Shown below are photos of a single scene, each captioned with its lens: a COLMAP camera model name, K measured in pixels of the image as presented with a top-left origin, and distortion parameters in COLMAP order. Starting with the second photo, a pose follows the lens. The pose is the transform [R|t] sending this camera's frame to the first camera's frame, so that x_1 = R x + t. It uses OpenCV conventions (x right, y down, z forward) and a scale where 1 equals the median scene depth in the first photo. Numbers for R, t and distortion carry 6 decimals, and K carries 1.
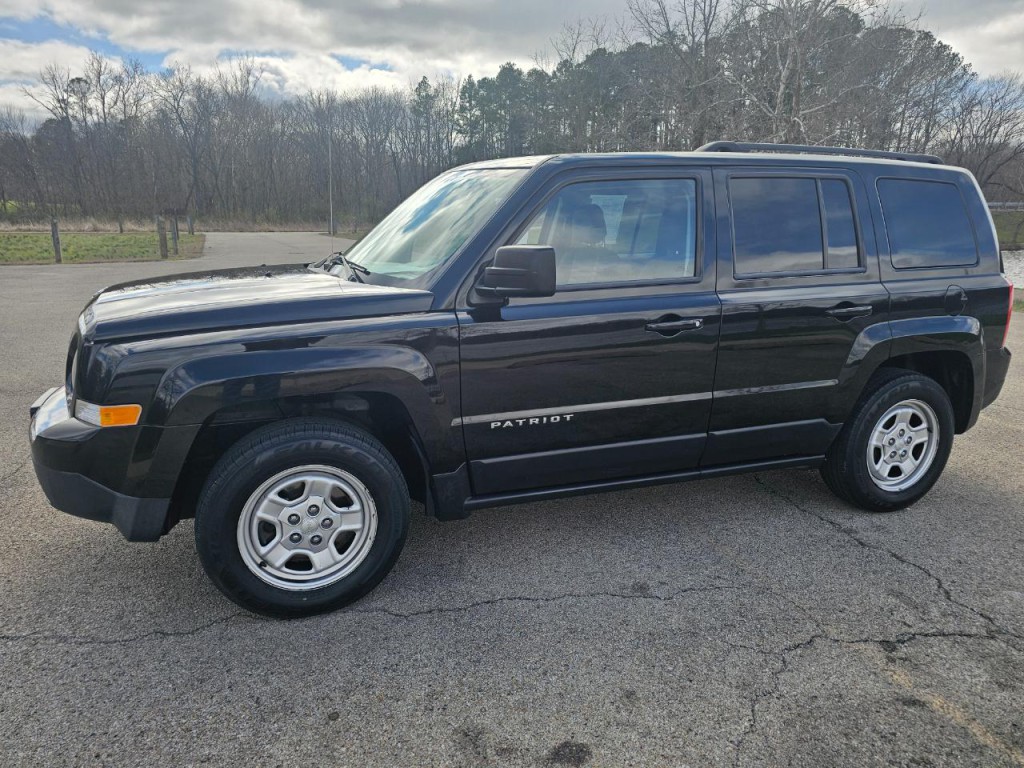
lens RADIAL K [[697.5, 0, 514.4], [0, 697.5, 385.1], [0, 0, 1]] dist [0.048515, -0.033992]
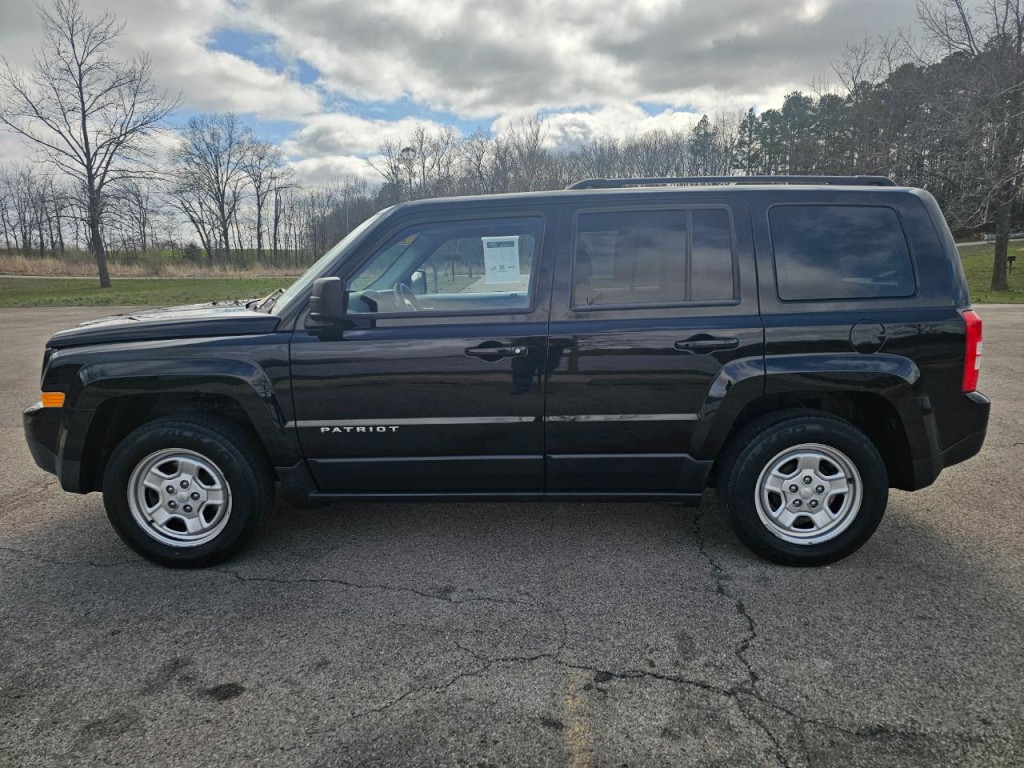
lens RADIAL K [[697.5, 0, 522.1], [0, 697.5, 385.6], [0, 0, 1]] dist [0.048515, -0.033992]
pose [[0.925869, 0.045460, -0.375099, 0.683326], [-0.064858, 0.997122, -0.039246, 0.007377], [0.372236, 0.060665, 0.926153, 0.019344]]
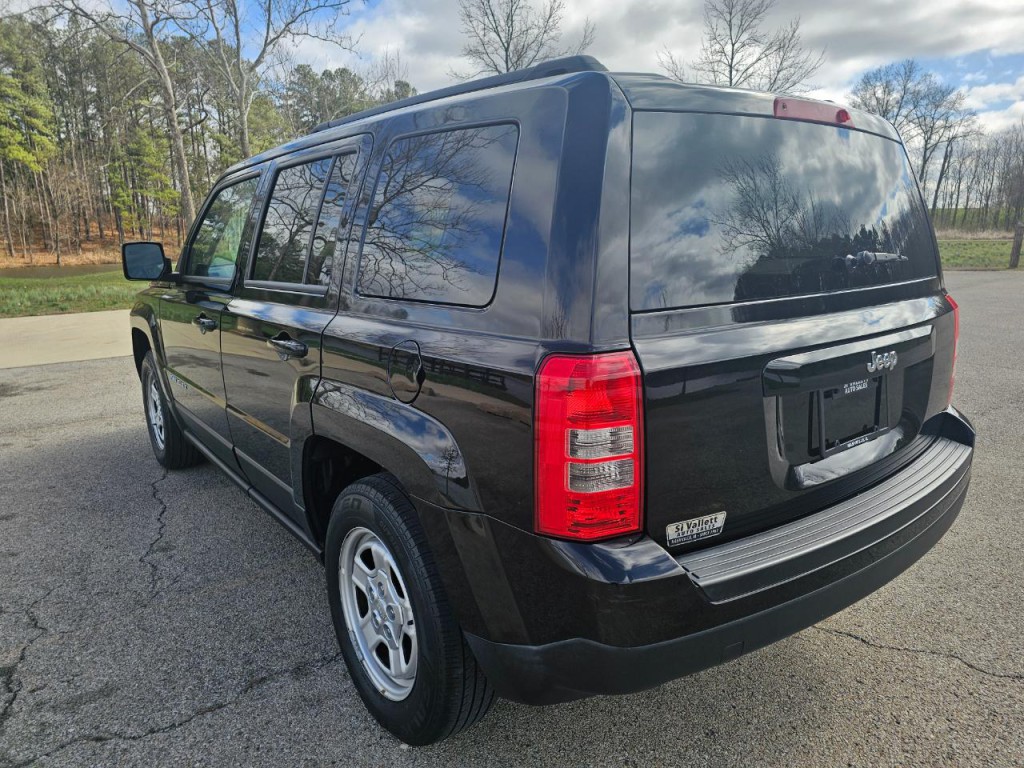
lens RADIAL K [[697.5, 0, 511.2], [0, 697.5, 376.1], [0, 0, 1]] dist [0.048515, -0.033992]
pose [[0.267820, 0.181205, -0.946275, 1.346606], [-0.204174, 0.970522, 0.128062, -0.235327], [0.941587, 0.158907, 0.296923, 1.140620]]
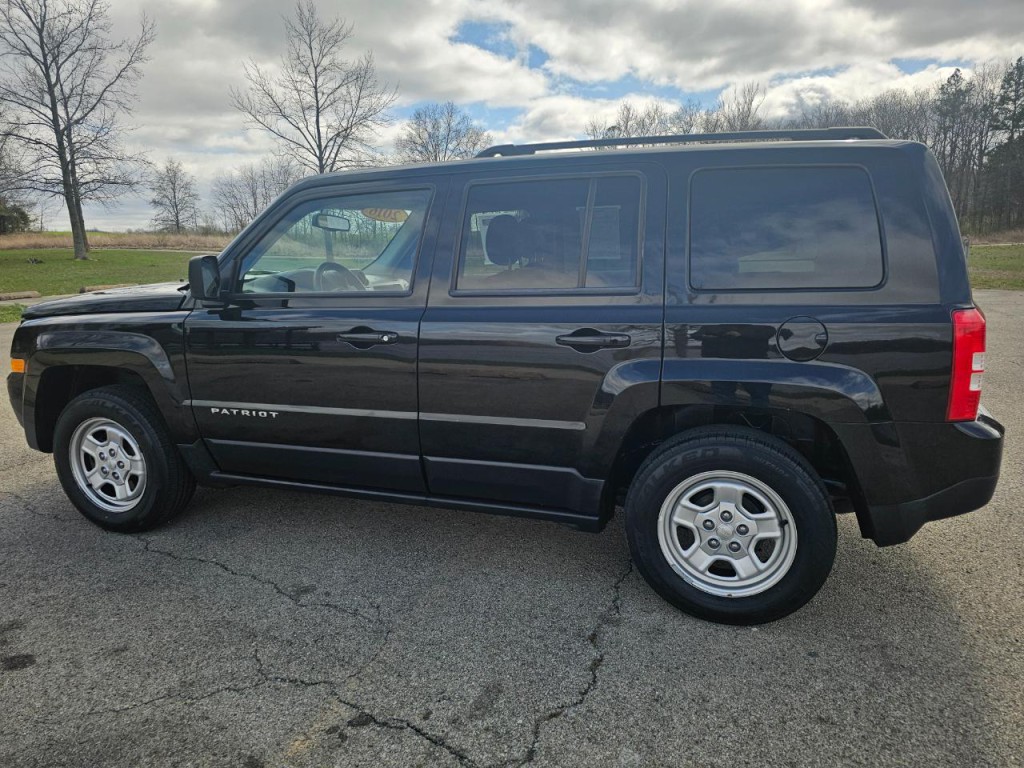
lens RADIAL K [[697.5, 0, 513.5], [0, 697.5, 377.2], [0, 0, 1]] dist [0.048515, -0.033992]
pose [[0.769289, 0.100849, -0.630892, 1.032157], [-0.124291, 0.992221, 0.007052, -0.064454], [0.626695, 0.072989, 0.775839, 0.373628]]
